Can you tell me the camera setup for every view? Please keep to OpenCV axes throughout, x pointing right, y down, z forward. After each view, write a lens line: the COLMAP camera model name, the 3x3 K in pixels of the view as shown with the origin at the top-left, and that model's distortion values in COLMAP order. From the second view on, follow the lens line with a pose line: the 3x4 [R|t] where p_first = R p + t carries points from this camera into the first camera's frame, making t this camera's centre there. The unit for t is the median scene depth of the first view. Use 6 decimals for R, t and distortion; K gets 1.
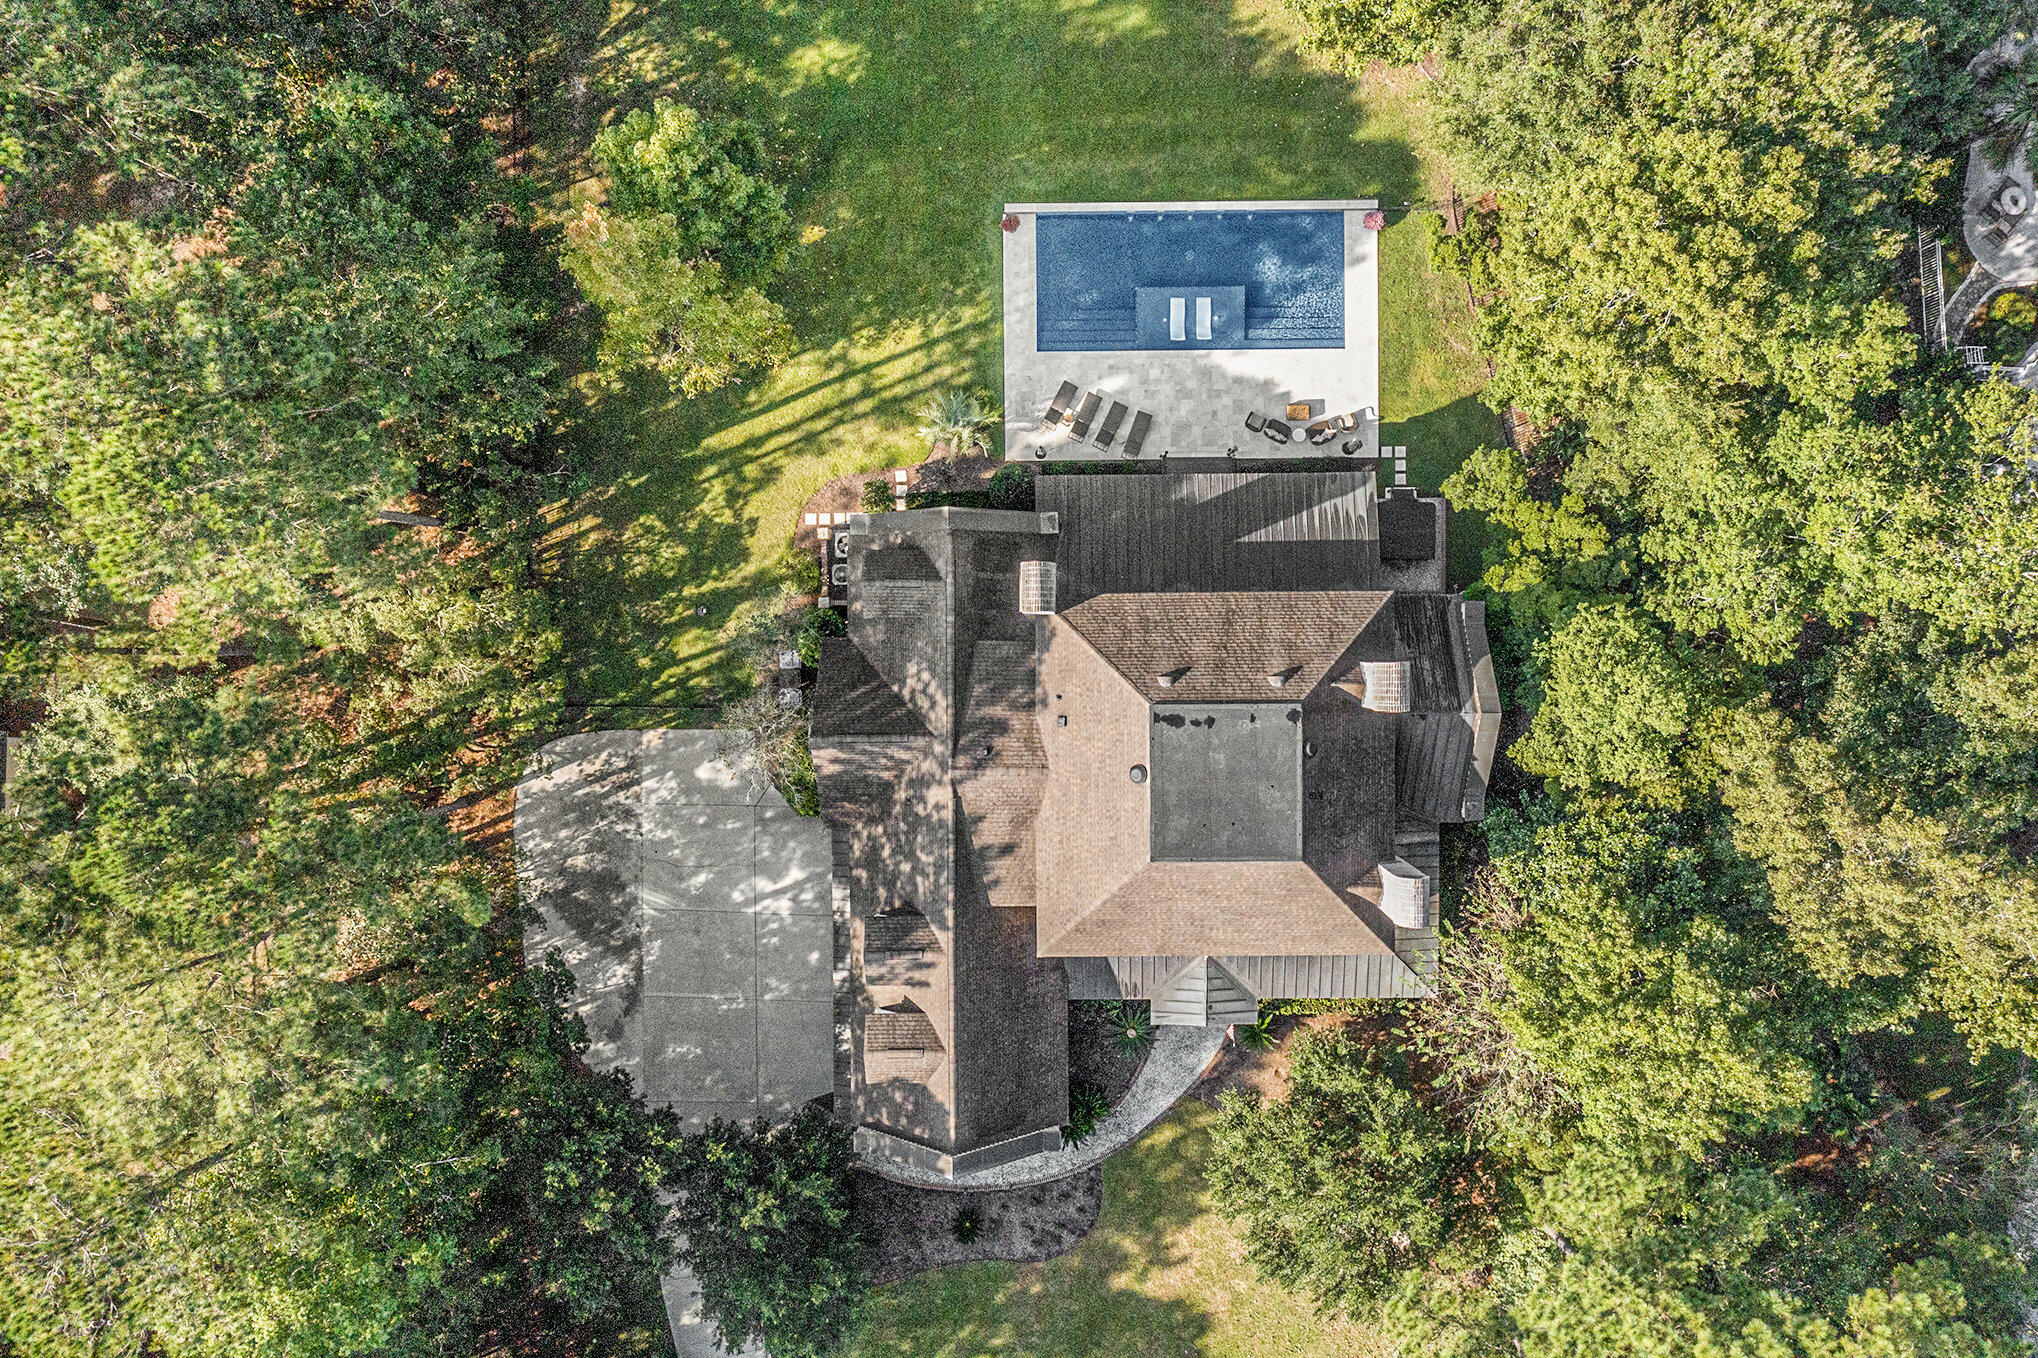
lens RADIAL K [[1687.2, 0, 1034.0], [0, 1687.2, 676.8], [0, 0, 1]] dist [-0.050613, 0.099289]
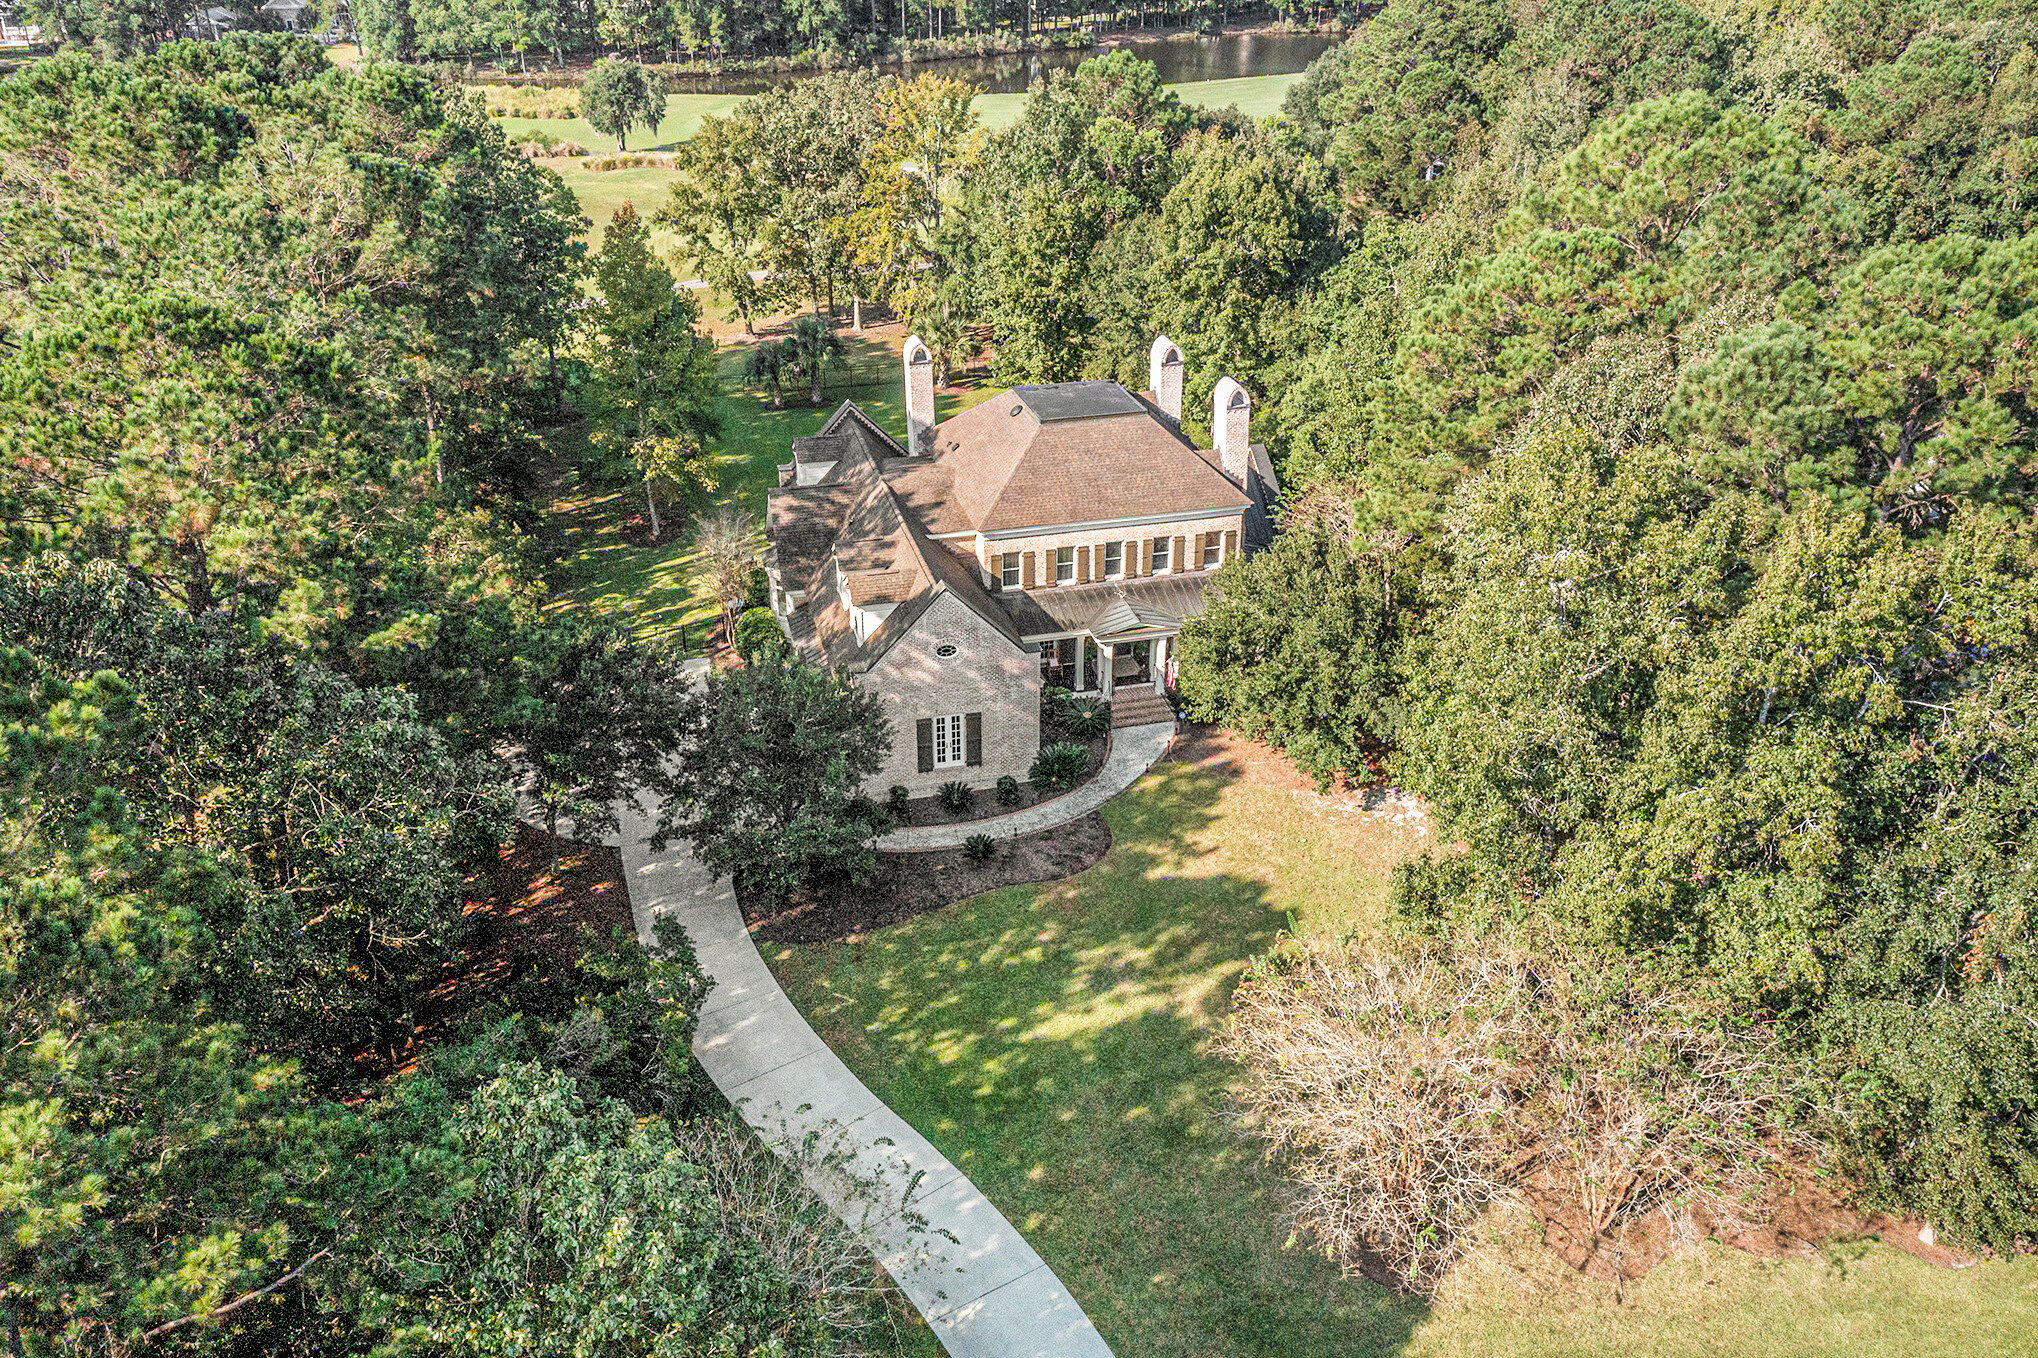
lens RADIAL K [[1719.8, 0, 1019.0], [0, 1719.8, 679.0], [0, 0, 1]] dist [-0.038930, -0.003002]
pose [[0.970893, -0.103196, 0.216143, -0.216874], [0.239480, 0.402920, -0.883349, 1.146671], [0.004070, 0.909399, 0.415905, 0.520167]]
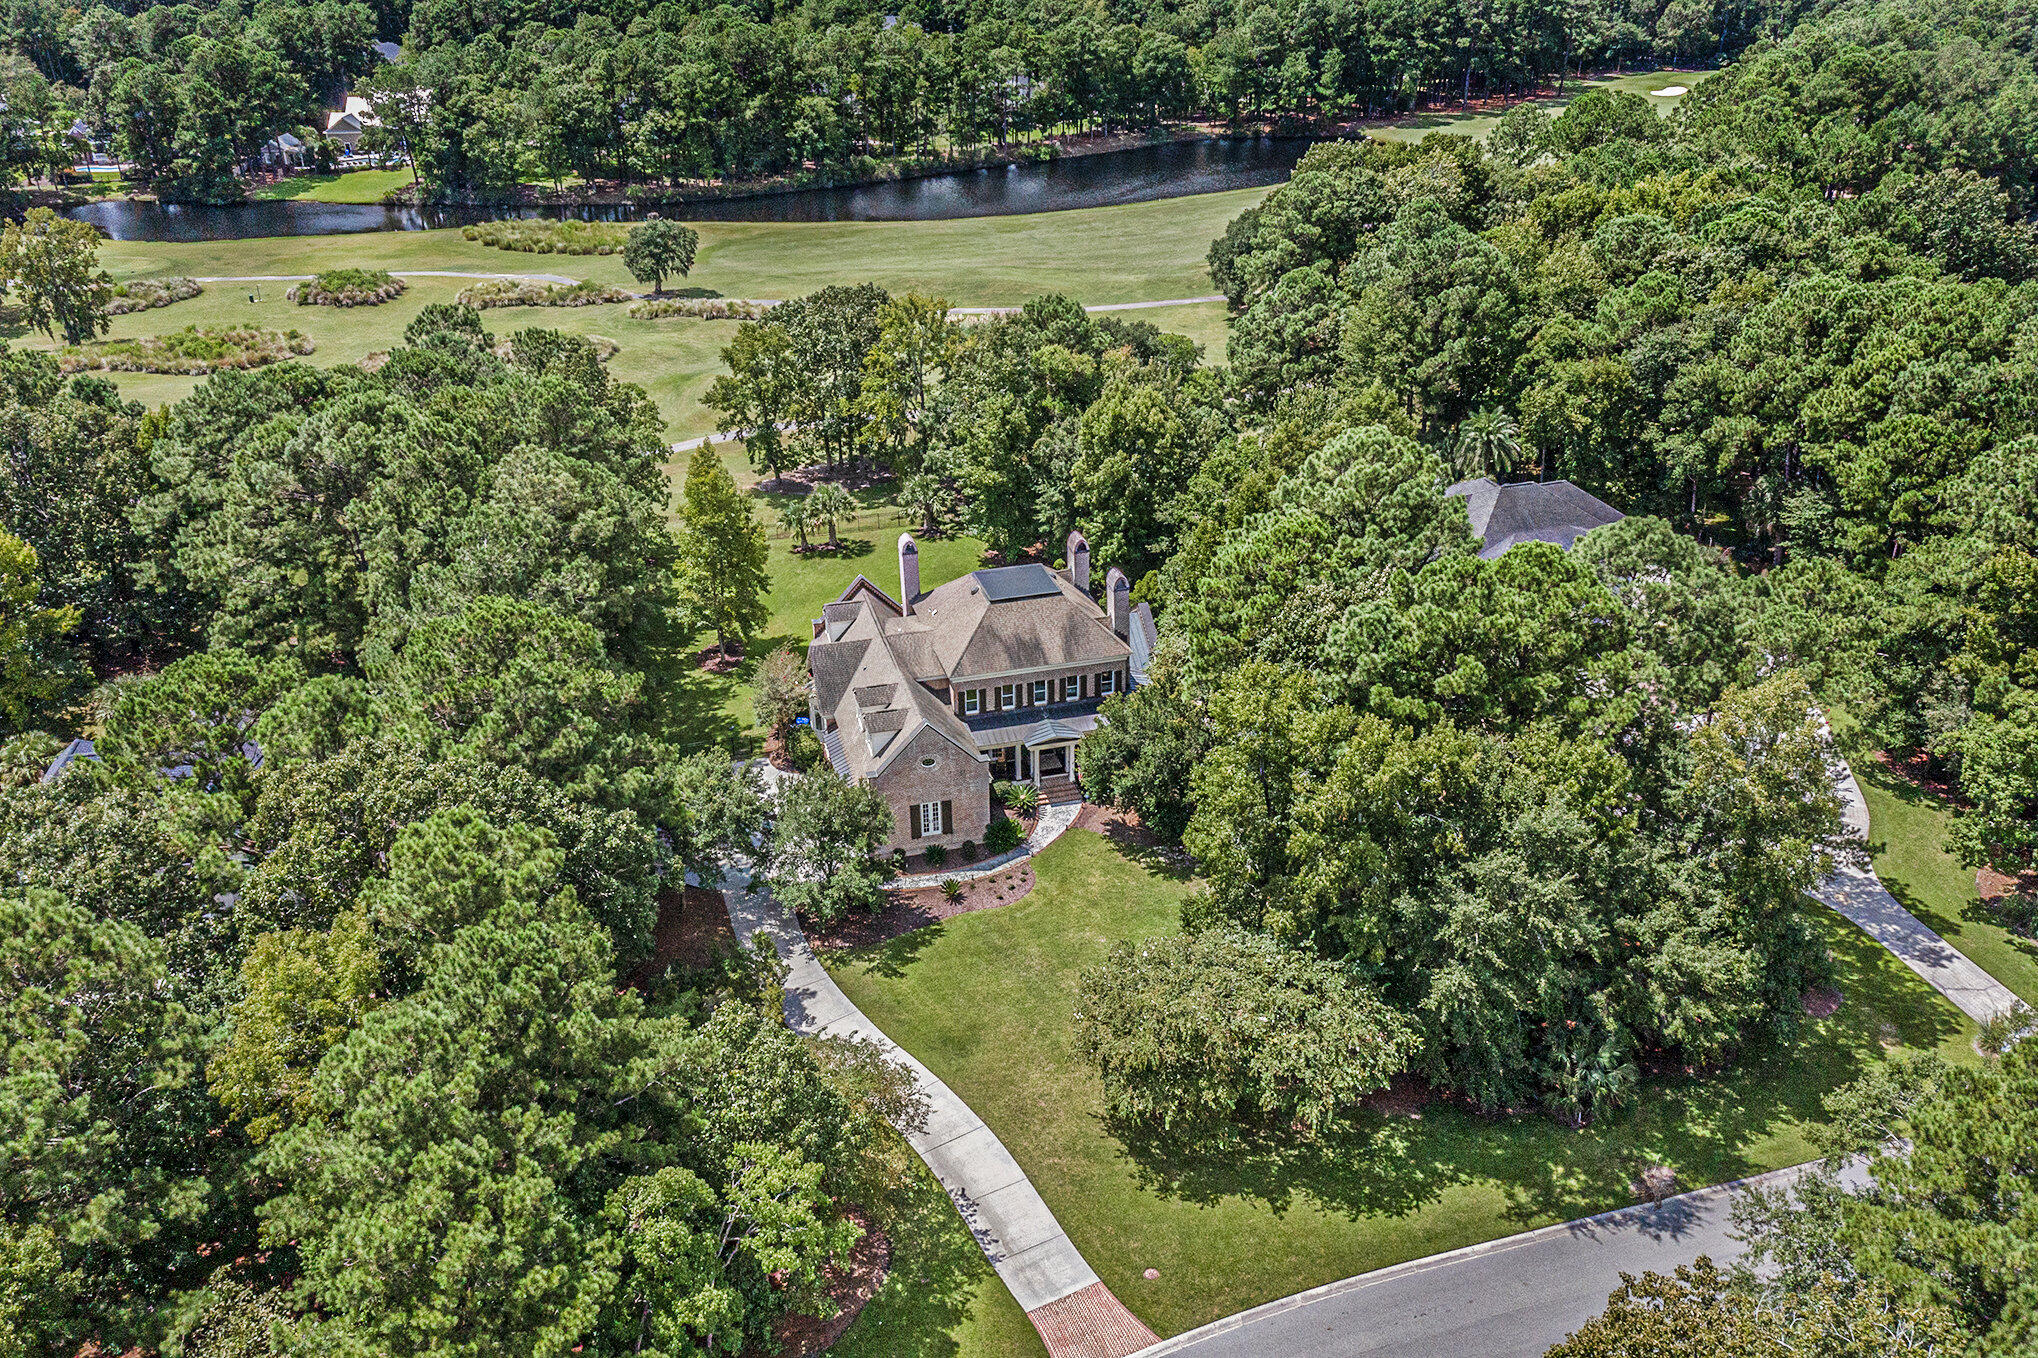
lens RADIAL K [[1687.2, 0, 1034.0], [0, 1687.2, 676.8], [0, 0, 1]] dist [-0.050613, 0.099289]
pose [[0.966347, -0.111168, 0.231980, -0.293101], [0.257140, 0.392219, -0.883200, 1.587502], [0.007197, 0.913130, 0.407606, 0.231563]]
